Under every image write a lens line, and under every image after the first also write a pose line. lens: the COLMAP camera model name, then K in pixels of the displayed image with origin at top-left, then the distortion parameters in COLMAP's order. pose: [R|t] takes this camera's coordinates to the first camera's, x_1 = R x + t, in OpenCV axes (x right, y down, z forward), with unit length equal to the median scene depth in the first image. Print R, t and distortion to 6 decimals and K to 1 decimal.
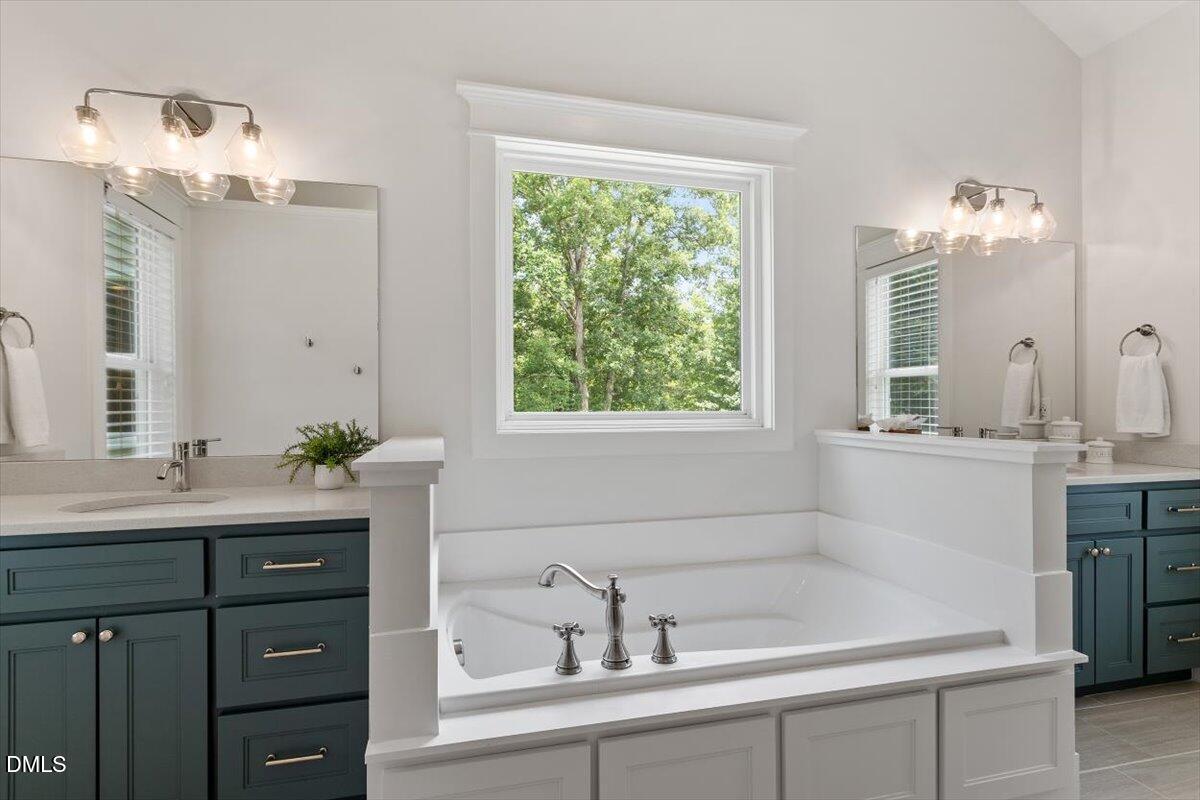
lens RADIAL K [[585.9, 0, 599.0], [0, 585.9, 403.6], [0, 0, 1]] dist [0.001853, 0.000106]
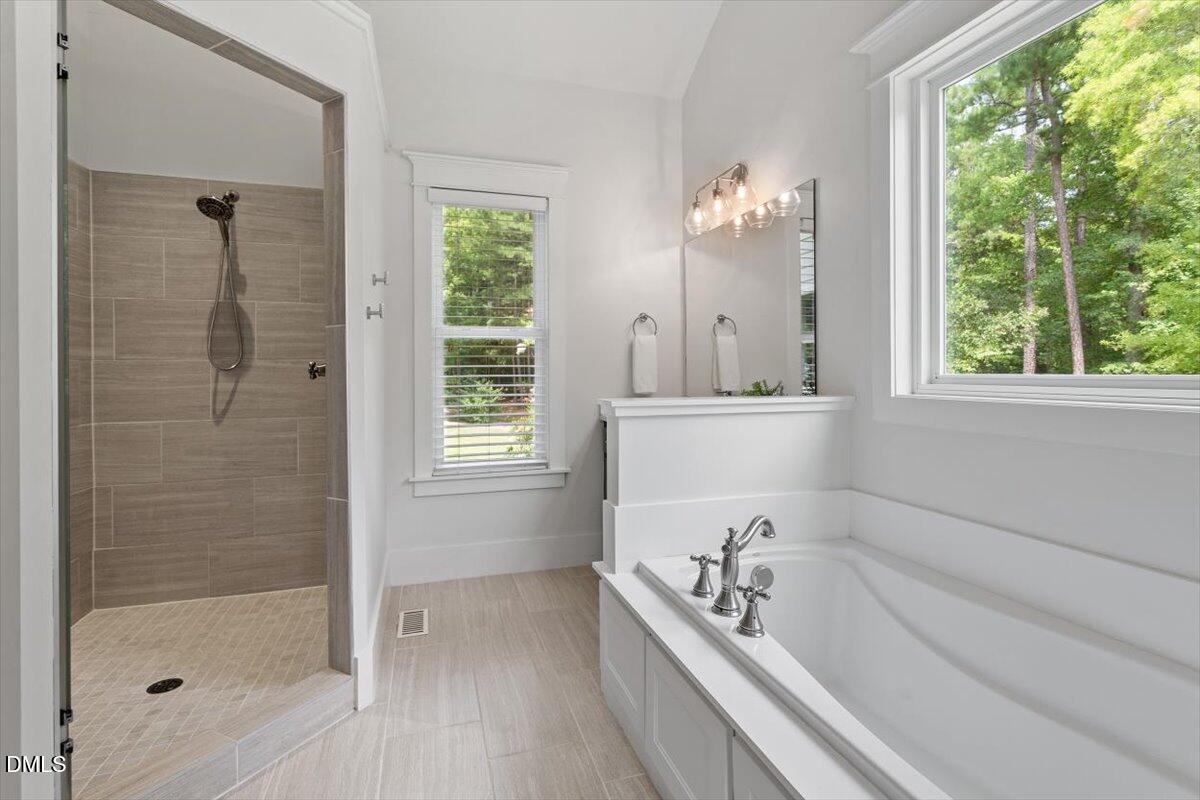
lens RADIAL K [[581.9, 0, 602.2], [0, 581.9, 371.0], [0, 0, 1]] dist [0.038746, 0.000029]
pose [[0.050393, 0.004853, -0.998718, 0.756937], [0.008525, 0.999950, 0.005289, 0.000995], [0.998693, -0.008781, 0.050349, 0.514024]]
